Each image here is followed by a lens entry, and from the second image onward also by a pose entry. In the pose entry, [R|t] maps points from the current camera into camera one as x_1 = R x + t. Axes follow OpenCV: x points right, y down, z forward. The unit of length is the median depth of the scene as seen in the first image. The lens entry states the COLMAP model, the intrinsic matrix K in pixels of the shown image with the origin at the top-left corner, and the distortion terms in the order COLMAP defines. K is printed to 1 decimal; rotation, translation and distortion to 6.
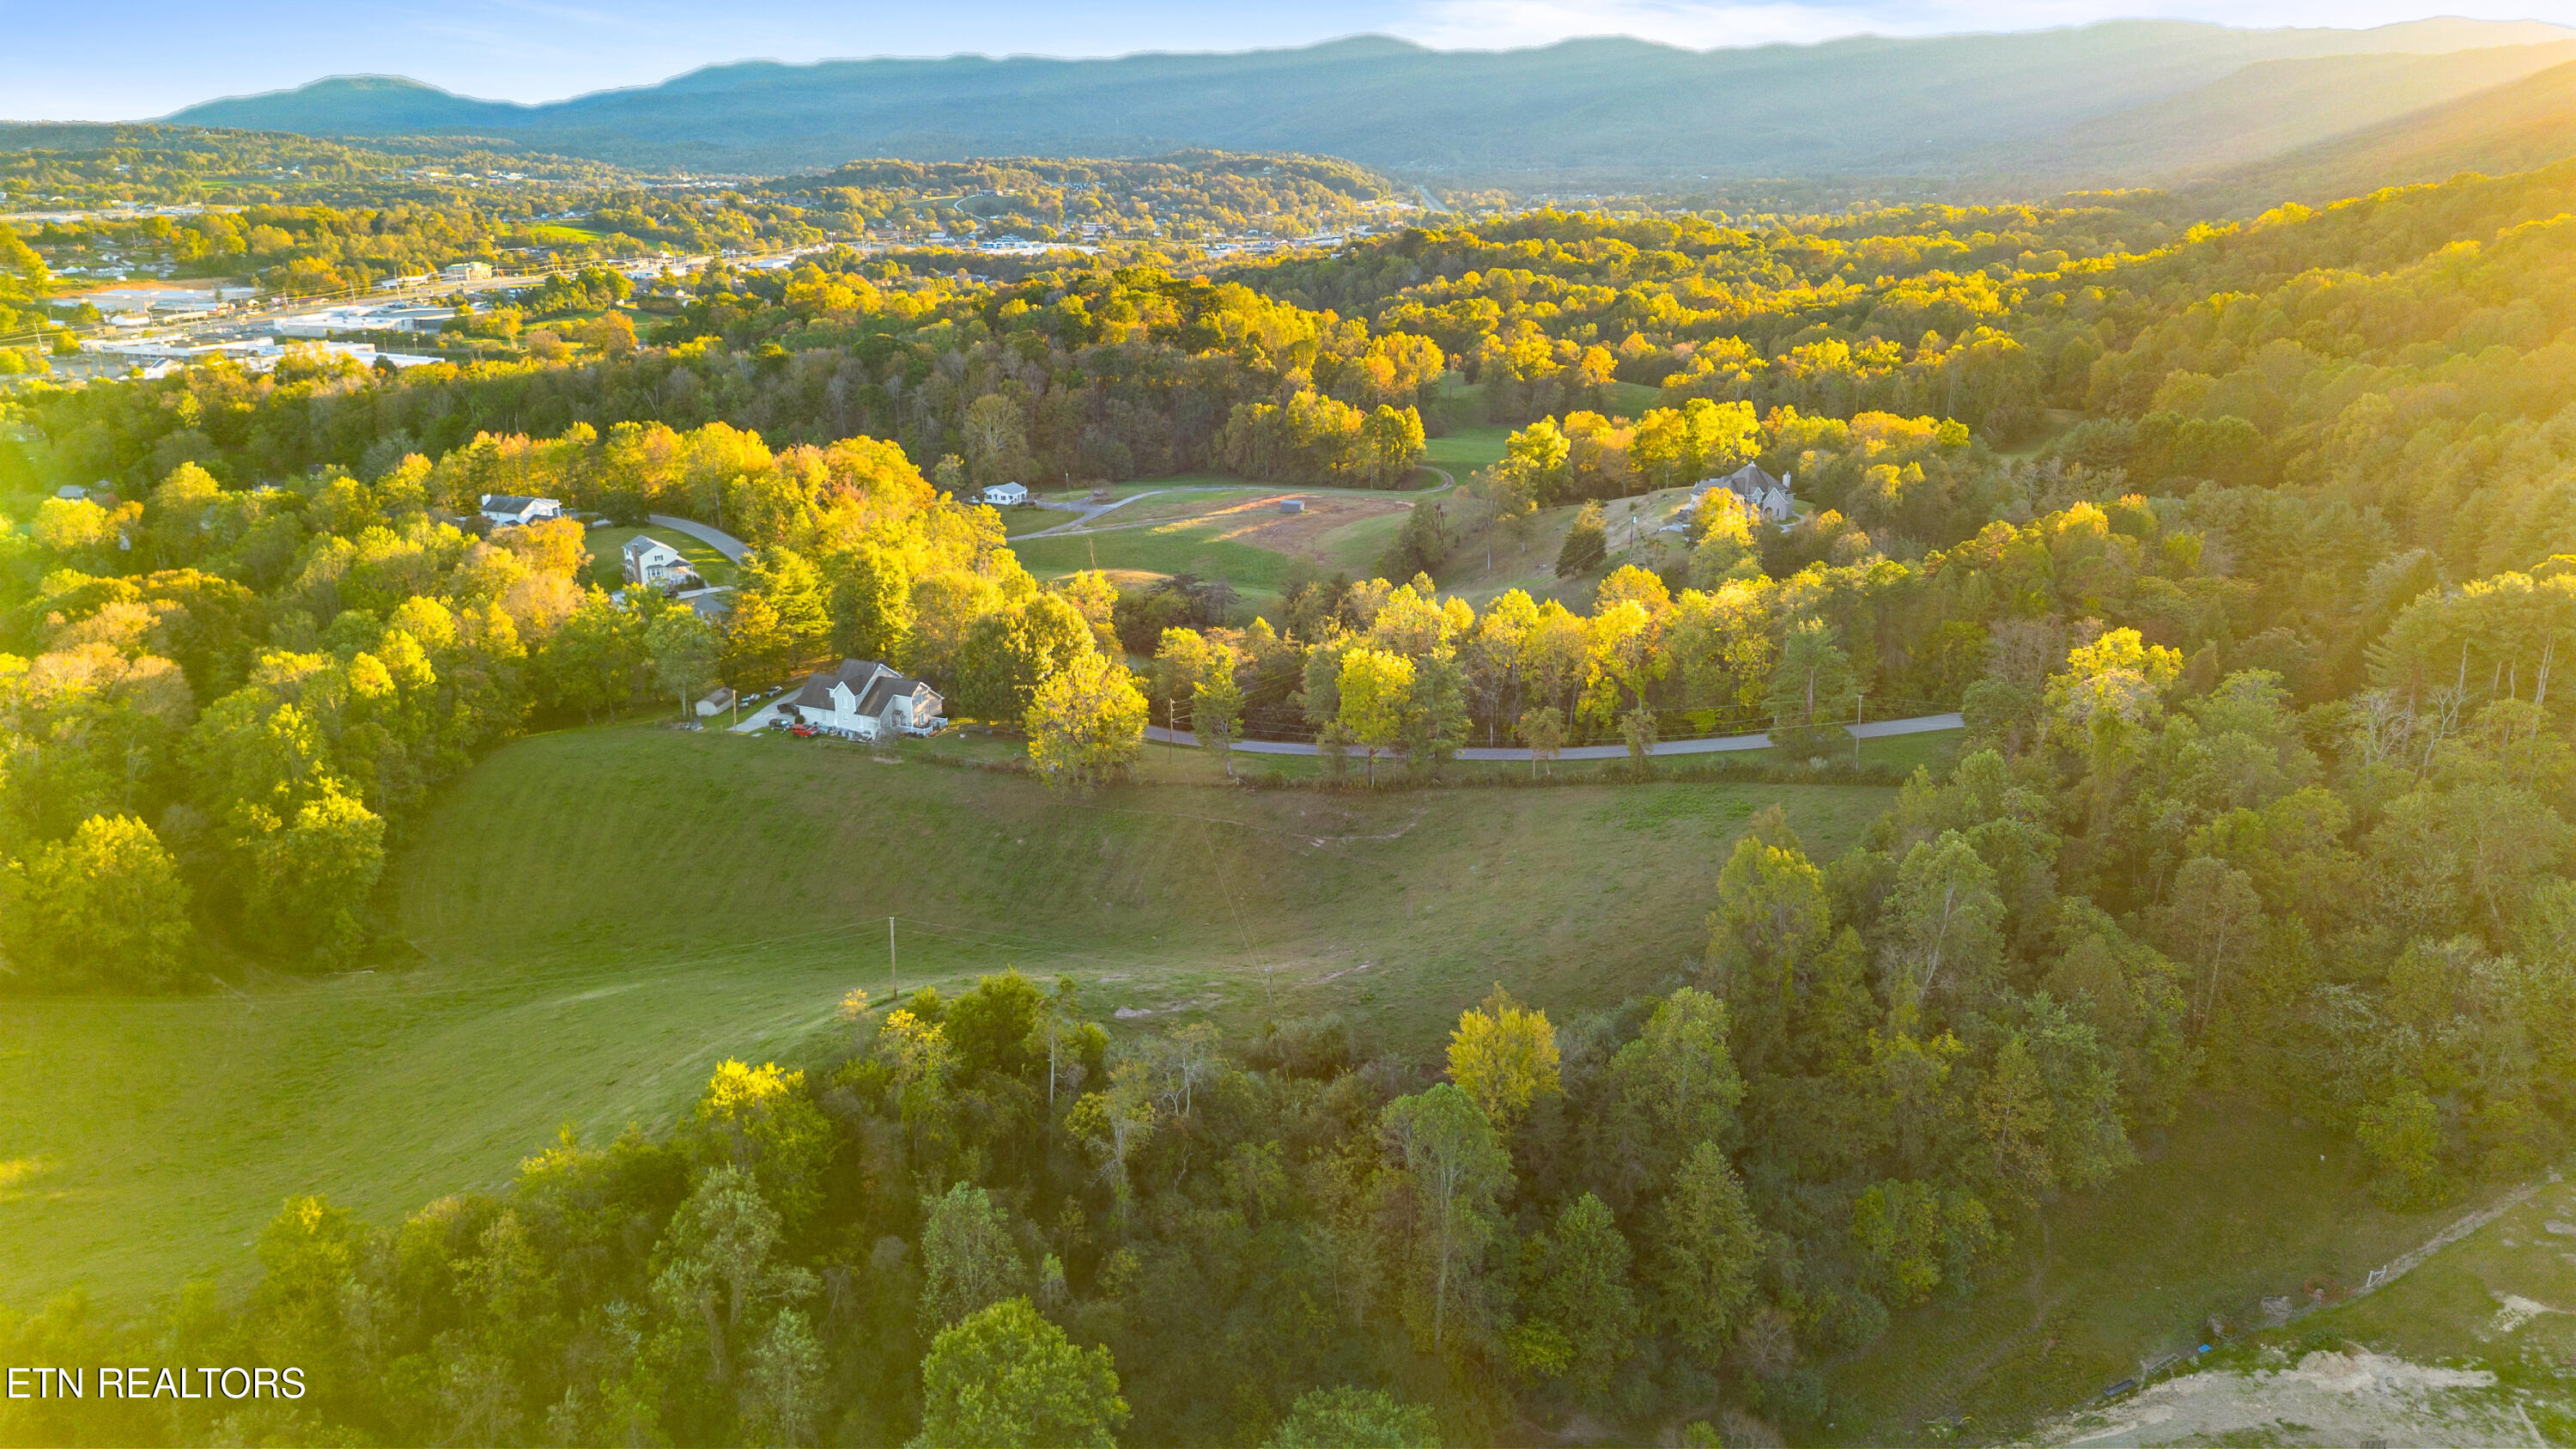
lens RADIAL K [[1825.8, 0, 1282.9], [0, 1825.8, 724.6], [0, 0, 1]] dist [0.082109, -0.081114]
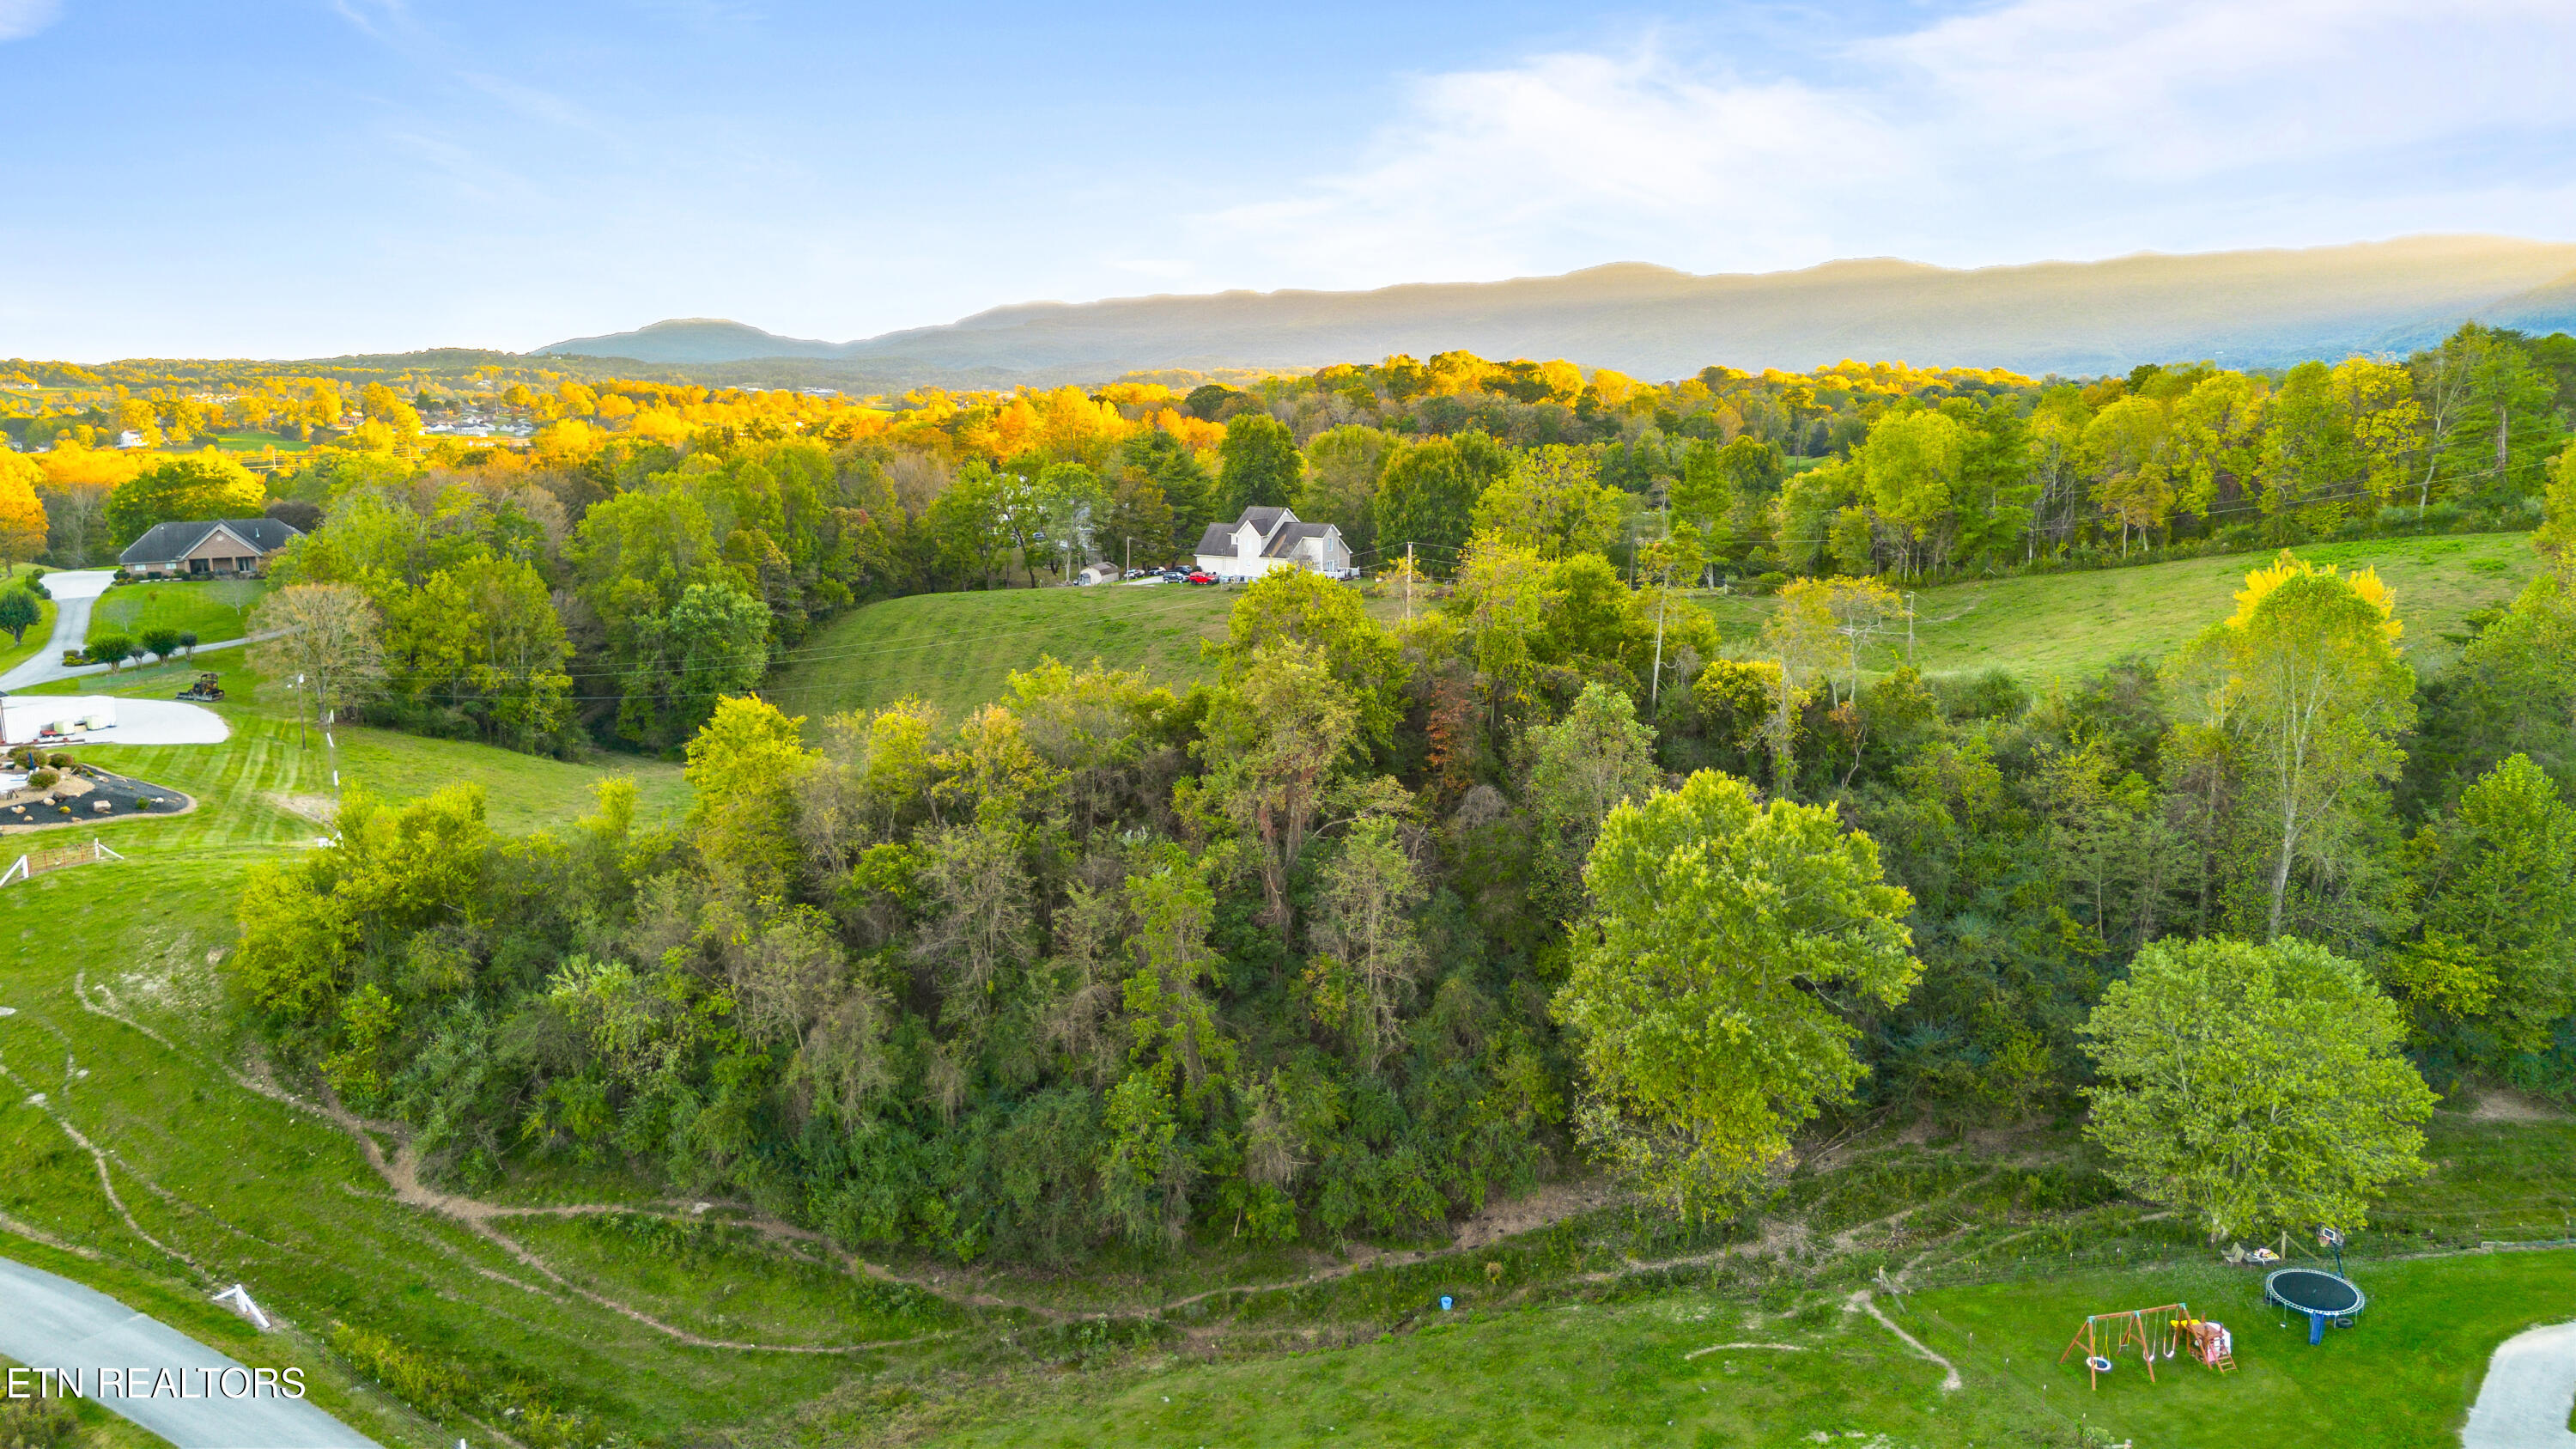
lens RADIAL K [[1825.8, 0, 1282.9], [0, 1825.8, 724.6], [0, 0, 1]] dist [0.082109, -0.081114]
pose [[0.991049, 0.014581, -0.132698, -0.091069], [-0.030391, 0.992559, -0.117909, 0.159250], [0.129991, 0.120886, 0.984118, 0.120500]]
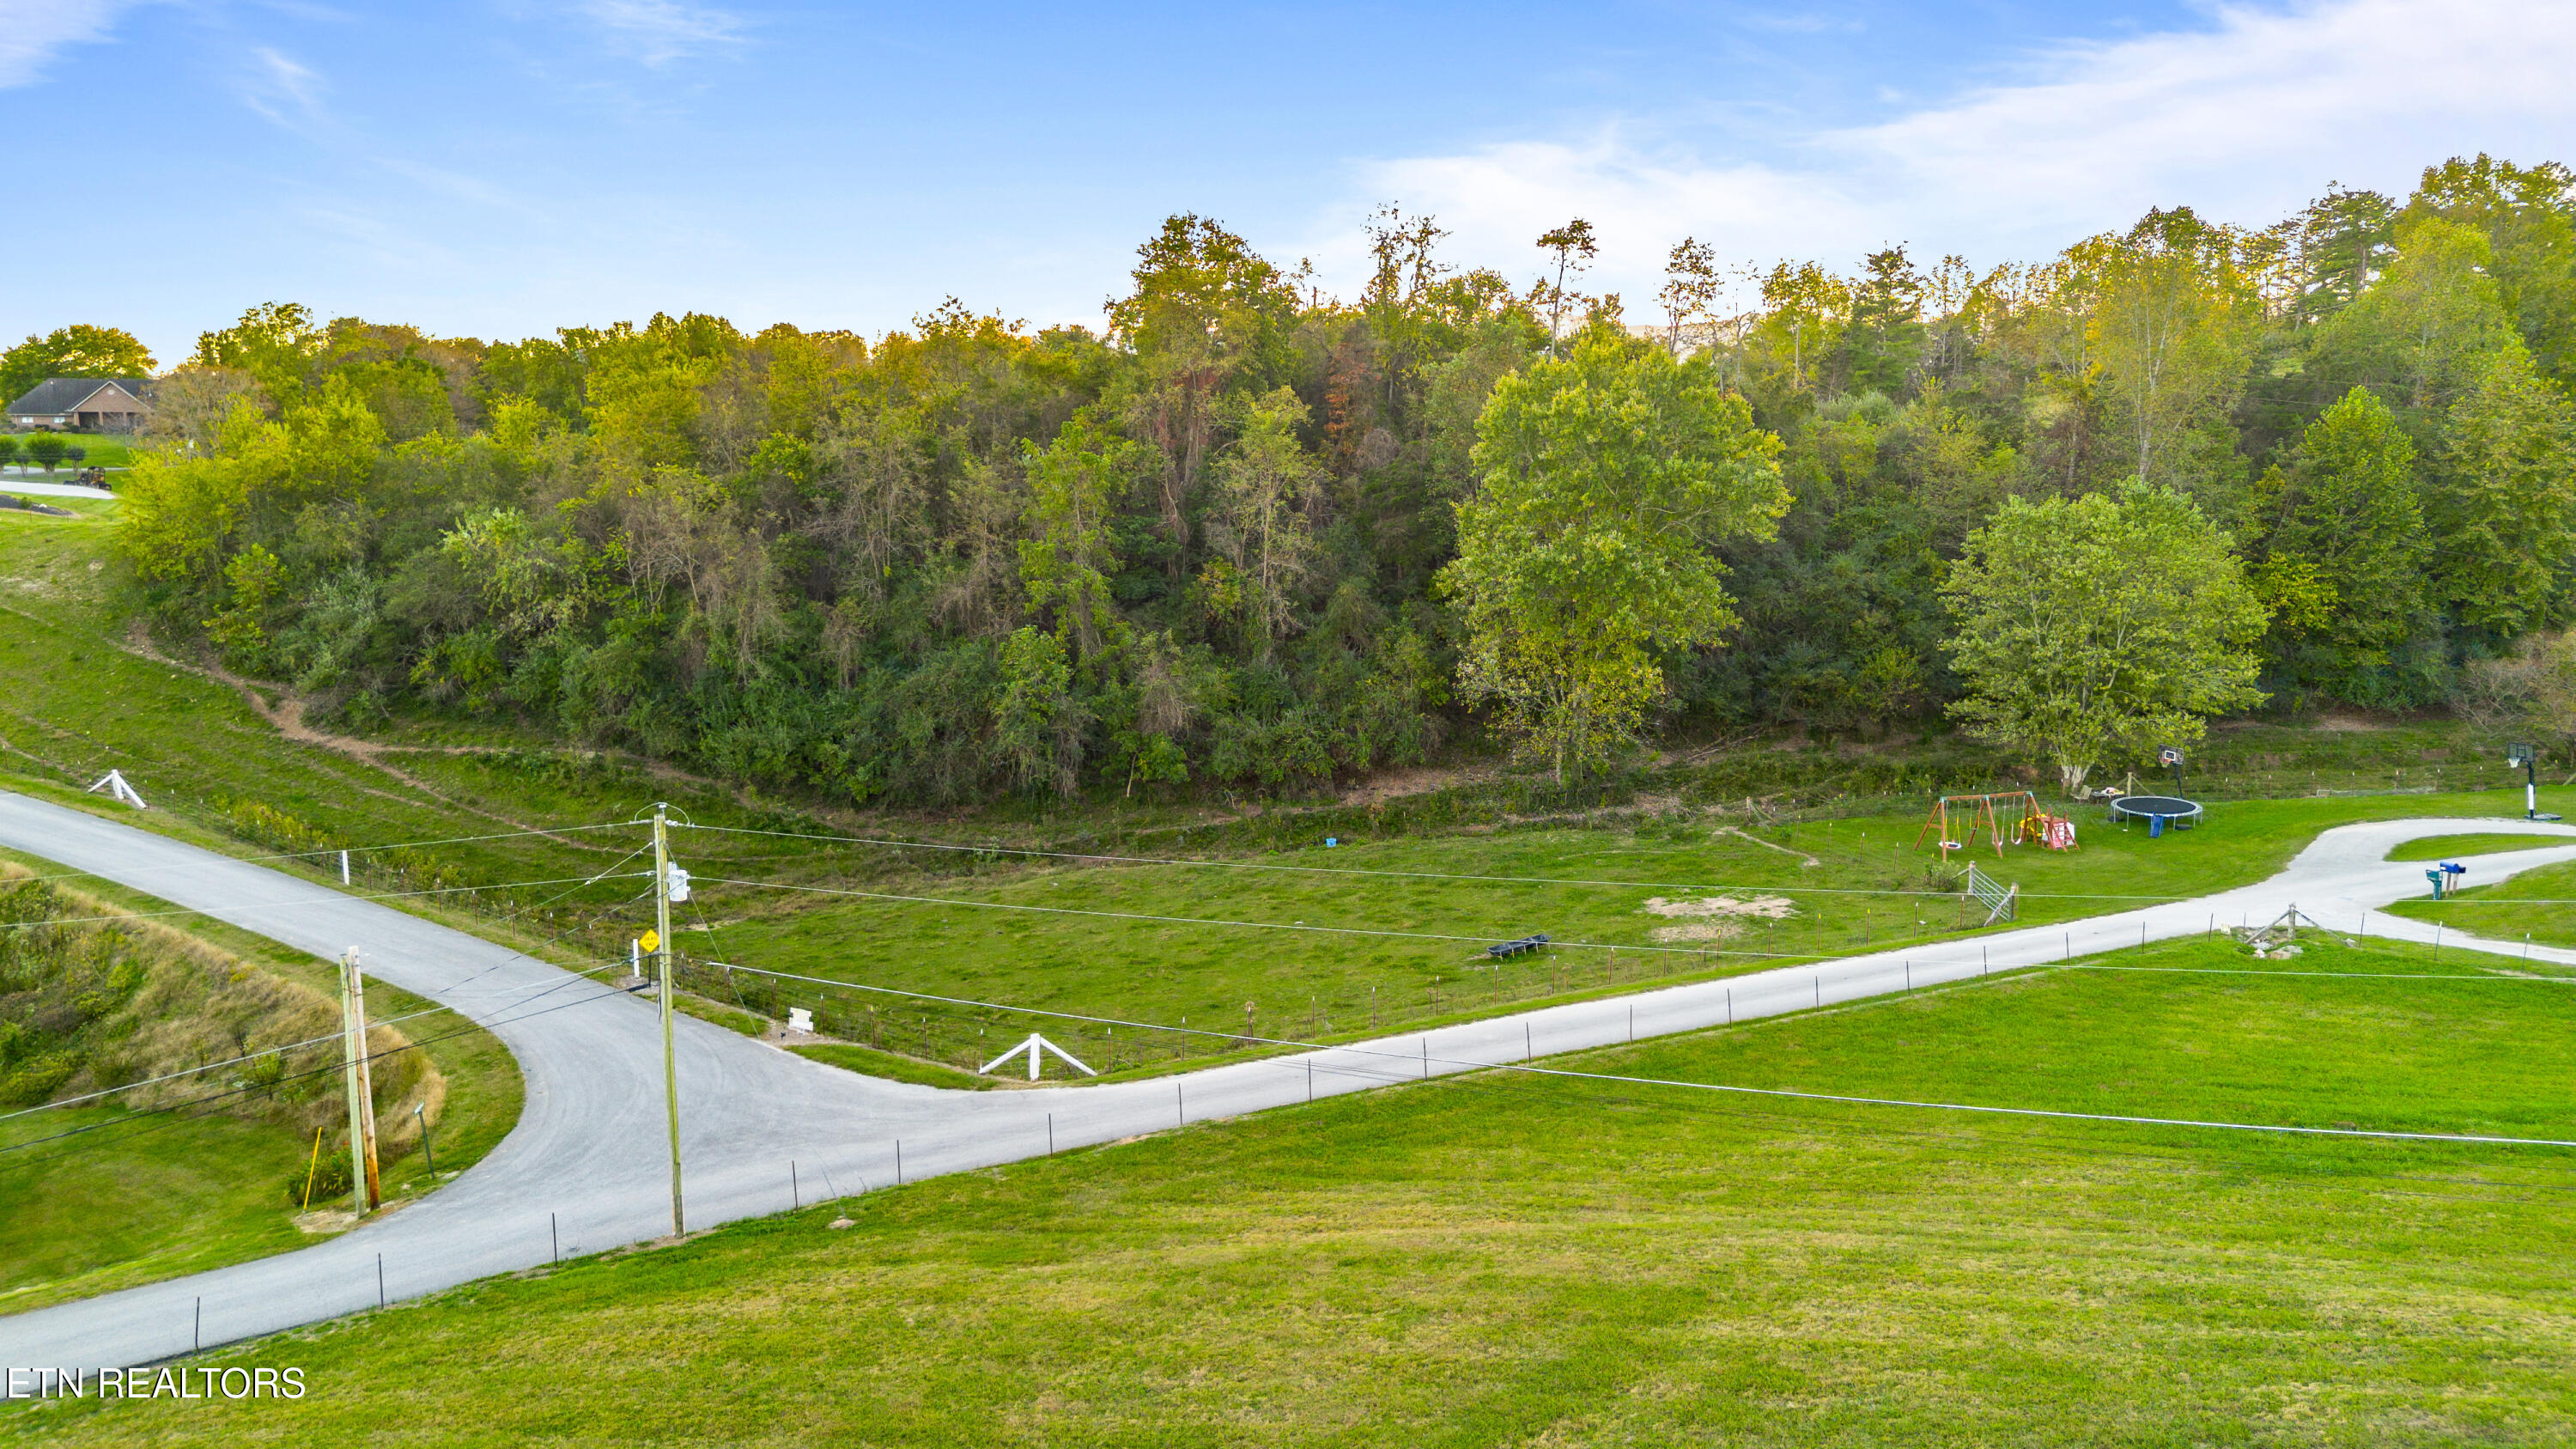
lens RADIAL K [[1825.8, 0, 1282.9], [0, 1825.8, 724.6], [0, 0, 1]] dist [0.082109, -0.081114]
pose [[0.995763, 0.023421, -0.088921, -0.084934], [-0.036148, 0.988868, -0.144334, 0.236372], [0.084550, 0.146937, 0.985526, 0.125380]]
